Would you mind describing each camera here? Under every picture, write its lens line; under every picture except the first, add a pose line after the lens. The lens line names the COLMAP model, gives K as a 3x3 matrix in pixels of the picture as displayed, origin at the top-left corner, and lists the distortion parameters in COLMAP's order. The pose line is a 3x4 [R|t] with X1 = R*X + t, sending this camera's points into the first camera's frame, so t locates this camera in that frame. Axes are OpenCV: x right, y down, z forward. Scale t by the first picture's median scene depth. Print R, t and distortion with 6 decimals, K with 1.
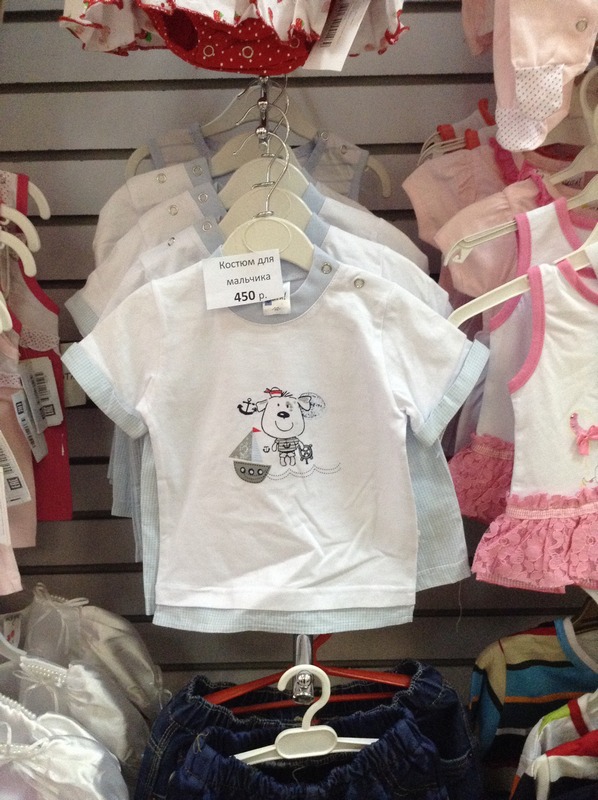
lens RADIAL K [[753.4, 0, 299.0], [0, 753.4, 400.0], [0, 0, 1]] dist [0.138644, -0.297903]
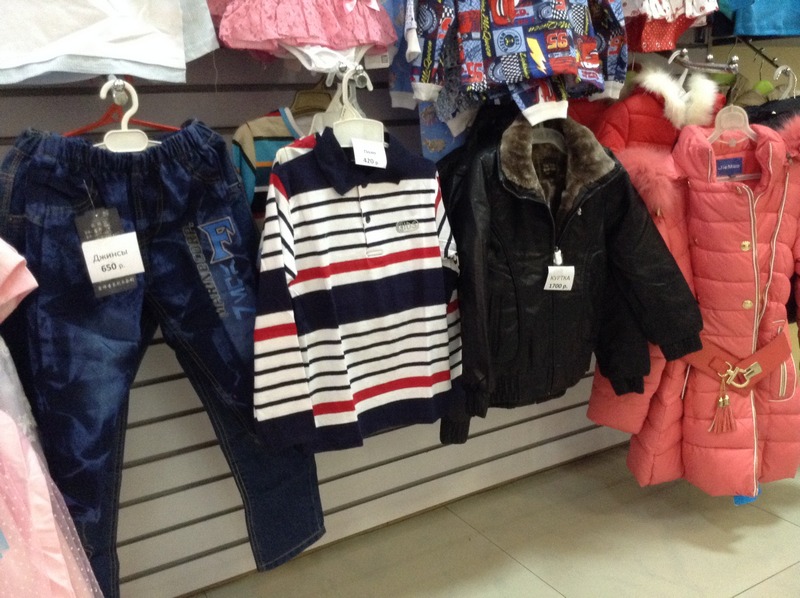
lens RADIAL K [[750.8, 0, 422.7], [0, 750.8, 297.6], [0, 0, 1]] dist [-0.001577, 0.007287]
pose [[0.867569, -0.140793, 0.476972, -0.226336], [0.158117, 0.987413, 0.003865, 0.825765], [-0.471512, 0.072064, 0.878910, -0.524494]]
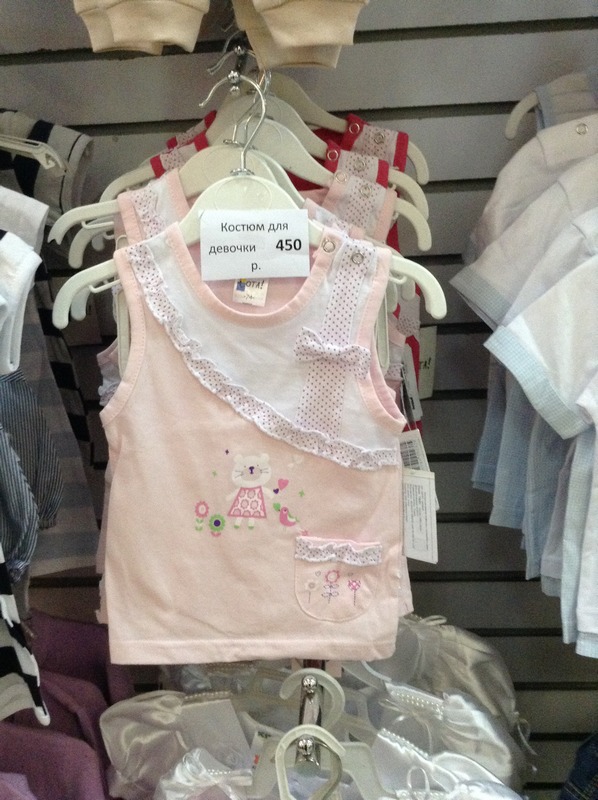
lens RADIAL K [[753.4, 0, 299.0], [0, 753.4, 400.0], [0, 0, 1]] dist [0.138644, -0.297903]
pose [[0.999497, 0.000308, -0.031722, -0.503681], [0.000233, 0.999854, 0.017059, -0.007392], [0.031722, -0.017057, 0.999351, 0.140756]]
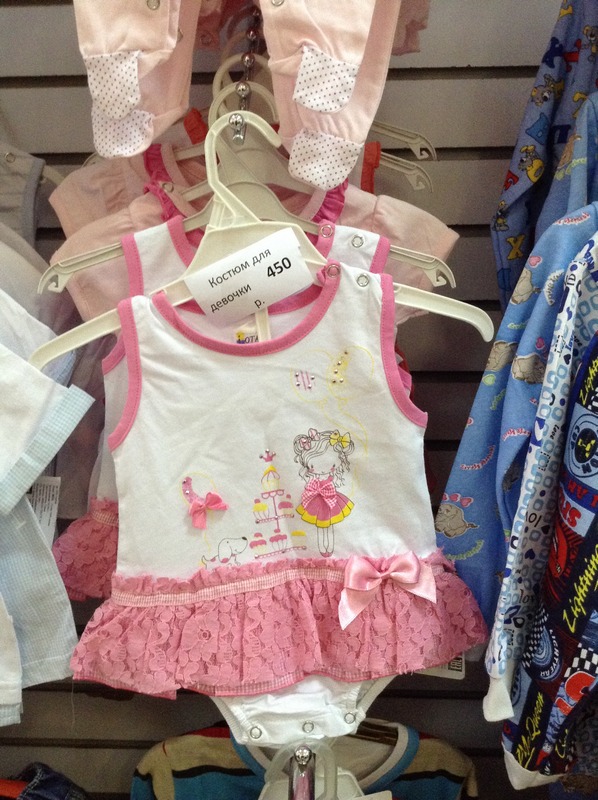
lens RADIAL K [[753.4, 0, 299.0], [0, 753.4, 400.0], [0, 0, 1]] dist [0.138644, -0.297903]
pose [[0.998807, 0.020337, -0.044392, 0.507318], [-0.021455, 0.999461, -0.024867, -0.047312], [0.043862, 0.025790, 0.998705, 0.186724]]
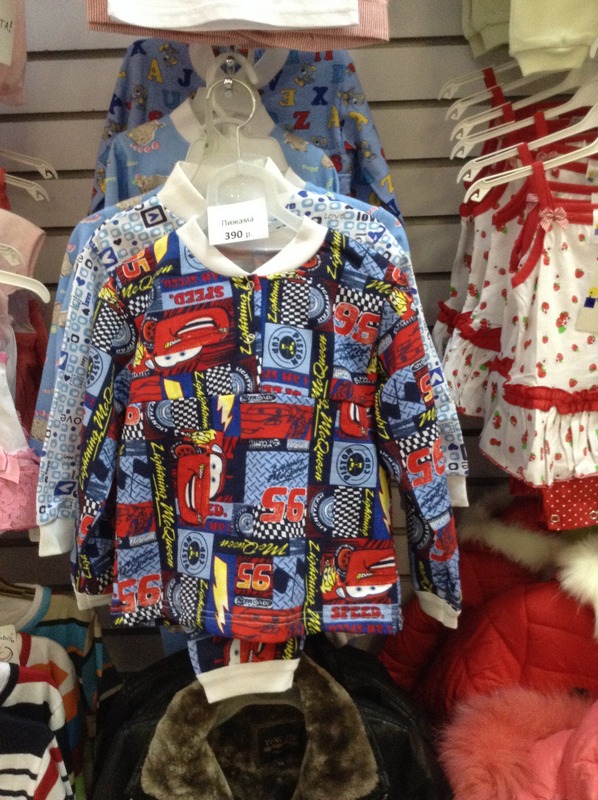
lens RADIAL K [[753.4, 0, 299.0], [0, 753.4, 400.0], [0, 0, 1]] dist [0.138644, -0.297903]
pose [[0.999834, -0.010228, -0.015080, 1.089131], [0.009623, 0.999168, -0.039625, 0.070359], [0.015473, 0.039473, 0.999101, -0.181723]]
